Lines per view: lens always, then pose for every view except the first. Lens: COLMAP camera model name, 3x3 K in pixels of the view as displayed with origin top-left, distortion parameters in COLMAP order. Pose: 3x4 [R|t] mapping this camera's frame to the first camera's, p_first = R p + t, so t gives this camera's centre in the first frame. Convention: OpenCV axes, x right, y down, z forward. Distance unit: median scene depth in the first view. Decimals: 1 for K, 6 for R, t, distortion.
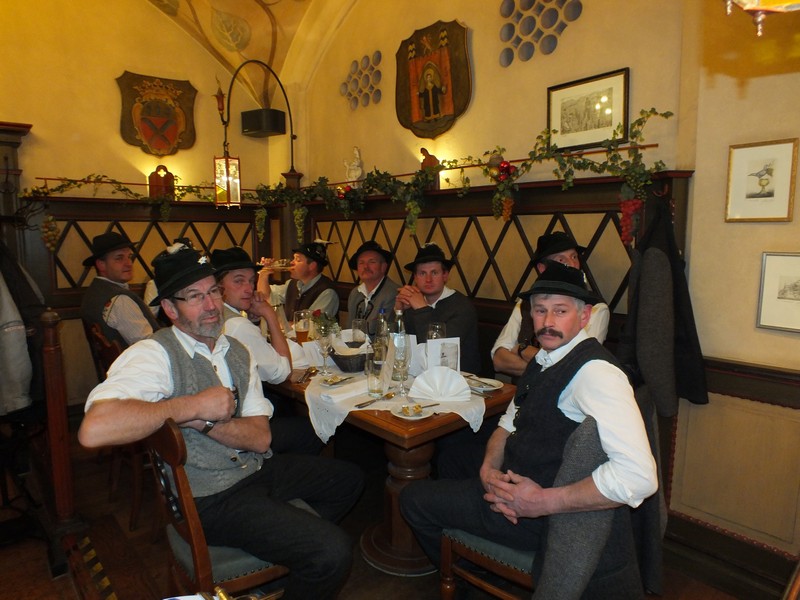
lens RADIAL K [[592.8, 0, 397.8], [0, 592.8, 299.7], [0, 0, 1]] dist [-0.032290, 0.004043]
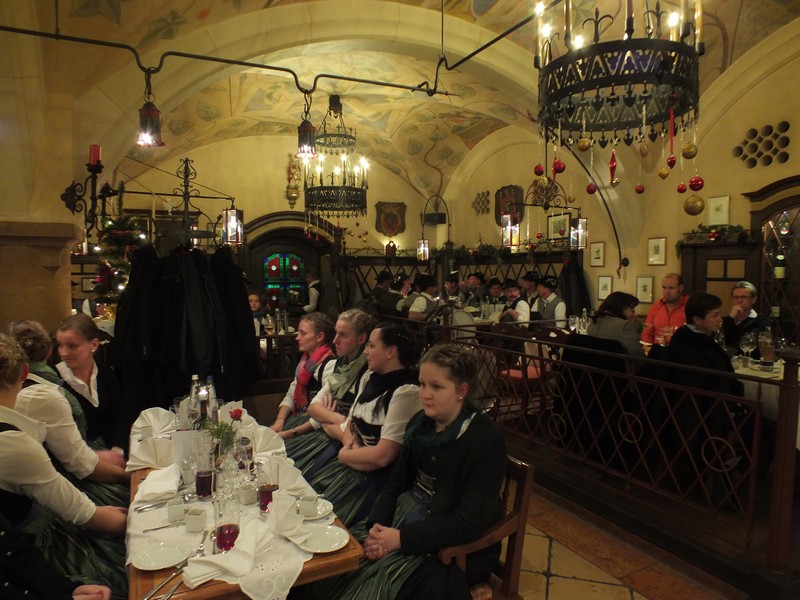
lens RADIAL K [[592.8, 0, 399.1], [0, 592.8, 299.9], [0, 0, 1]] dist [-0.032290, 0.004043]
pose [[0.972602, 0.010042, -0.232261, 0.156719], [-0.025754, 0.997571, -0.064715, 0.144345], [0.231047, 0.068924, 0.970498, -1.188656]]
